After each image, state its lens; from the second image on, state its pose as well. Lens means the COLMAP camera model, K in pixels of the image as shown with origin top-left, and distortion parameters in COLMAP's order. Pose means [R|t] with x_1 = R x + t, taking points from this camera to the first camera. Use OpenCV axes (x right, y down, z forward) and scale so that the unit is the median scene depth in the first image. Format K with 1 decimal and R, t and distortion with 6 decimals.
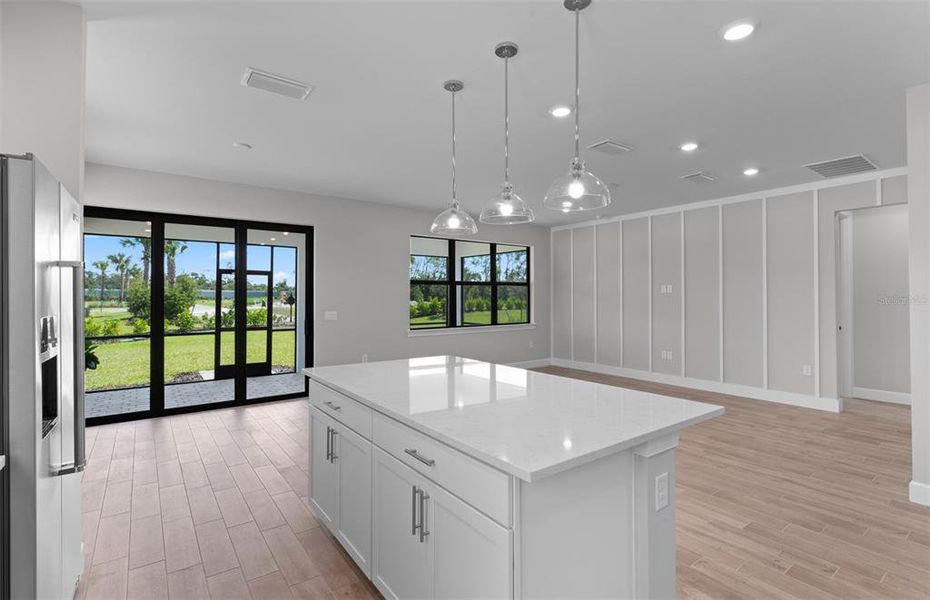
lens RADIAL K [[435.8, 0, 463.4], [0, 435.8, 294.9], [0, 0, 1]] dist [0.001925, -0.000301]
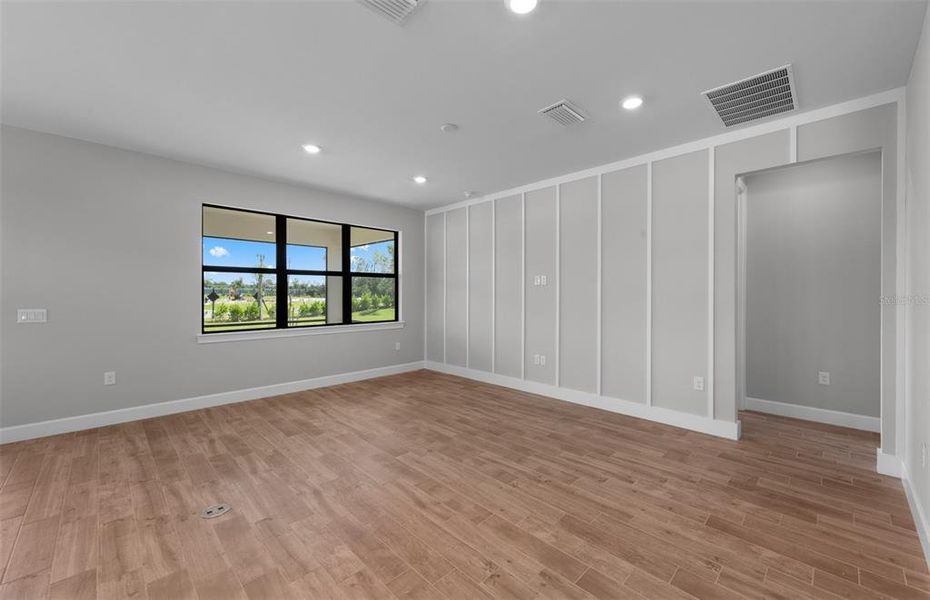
lens RADIAL K [[367.7, 0, 465.0], [0, 367.7, 300.0], [0, 0, 1]] dist [0.000872, -0.000141]
pose [[0.989986, -0.001316, 0.141159, 0.184777], [-0.001429, 0.999812, 0.019340, 0.008869], [-0.141158, -0.019348, 0.989798, 0.267887]]
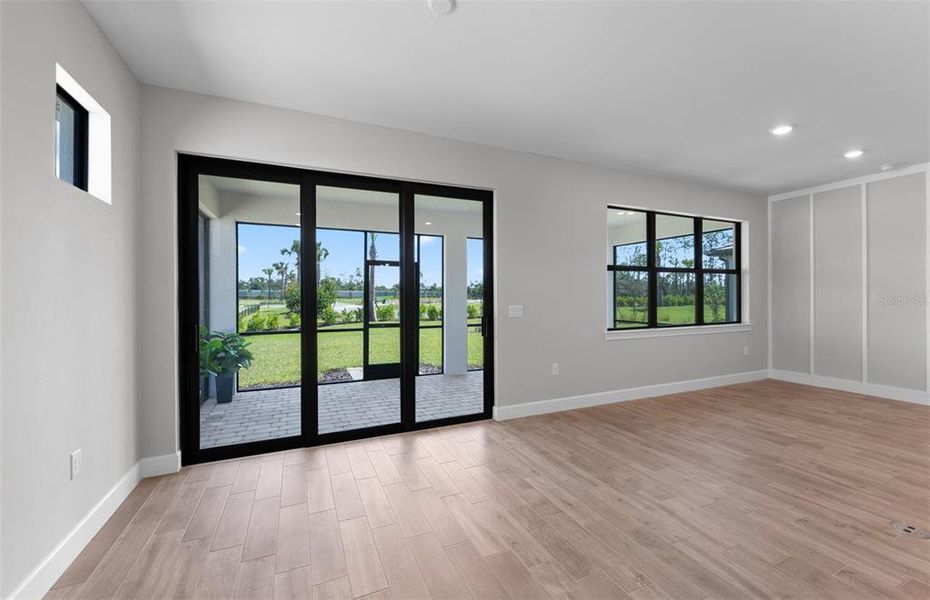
lens RADIAL K [[376.7, 0, 465.0], [0, 376.7, 300.0], [0, 0, 1]] dist [0.001460, 0.000417]
pose [[0.976965, -0.000251, -0.213400, -0.181950], [0.003422, 0.999889, 0.014490, 0.013845], [0.213373, -0.014886, 0.976857, 0.256958]]
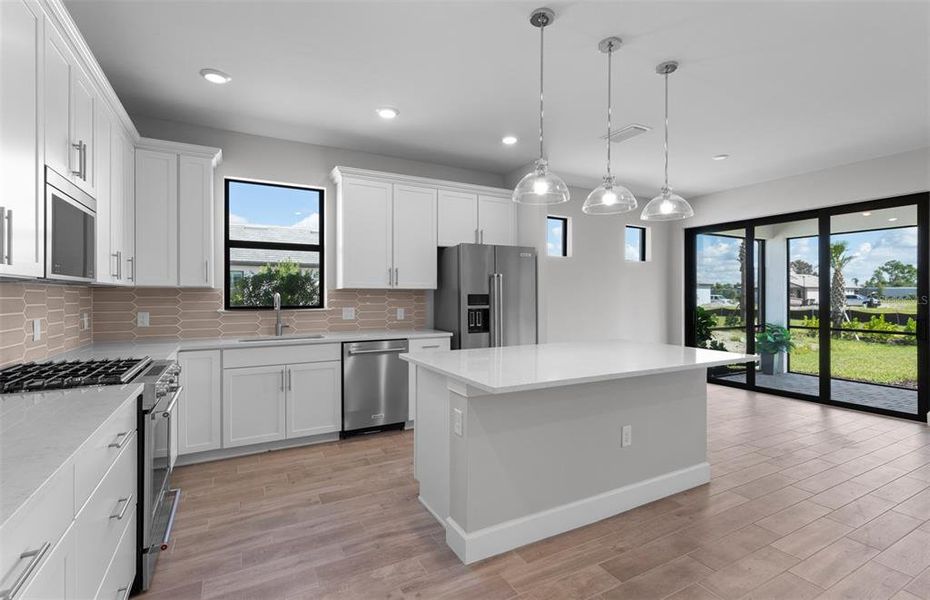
lens RADIAL K [[427.3, 0, 465.0], [0, 427.3, 300.0], [0, 0, 1]] dist [-0.002183, -0.000142]
pose [[-0.138727, 0.012342, -0.990254, 0.339919], [0.002067, 0.999924, 0.012172, 0.009830], [0.990328, -0.000358, -0.138742, 0.234282]]
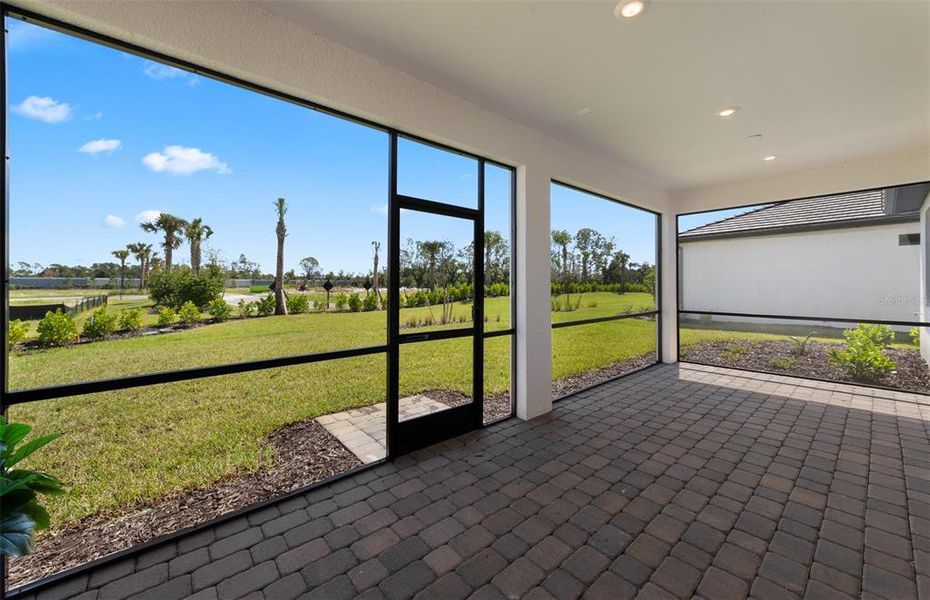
lens RADIAL K [[356.4, 0, 464.6], [0, 356.4, 286.1], [0, 0, 1]] dist [0.001279, 0.000113]
pose [[0.997464, -0.004029, 0.071053, -0.501942], [0.003483, 0.999963, 0.007808, 0.025335], [-0.071082, -0.007541, 0.997442, 0.632345]]
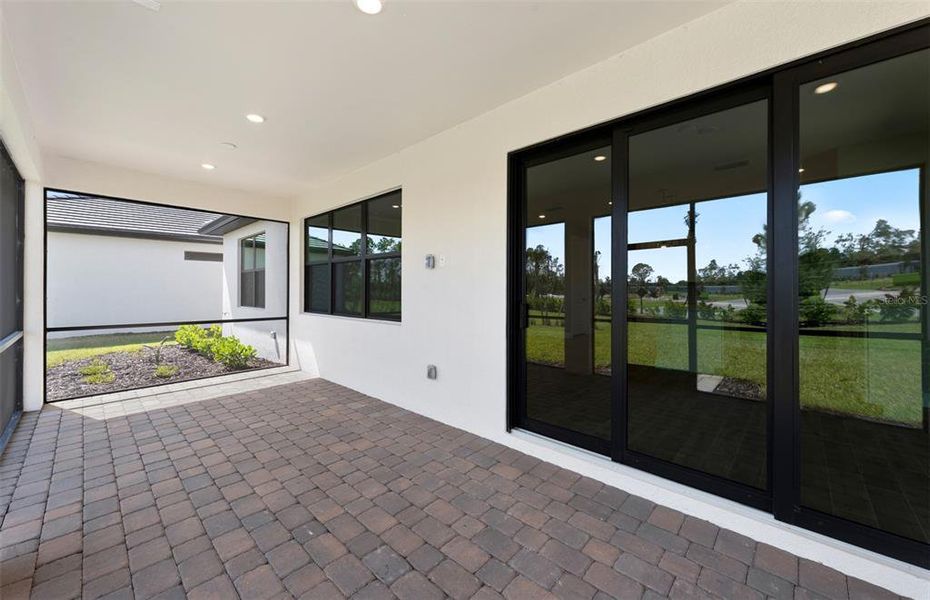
lens RADIAL K [[355.3, 0, 462.4], [0, 355.3, 298.1], [0, 0, 1]] dist [-0.001308, -0.000022]
pose [[-0.179037, -0.020960, 0.983619, -0.609752], [-0.003875, 0.999780, 0.020599, 0.026703], [-0.983835, -0.000124, -0.179079, 0.850955]]
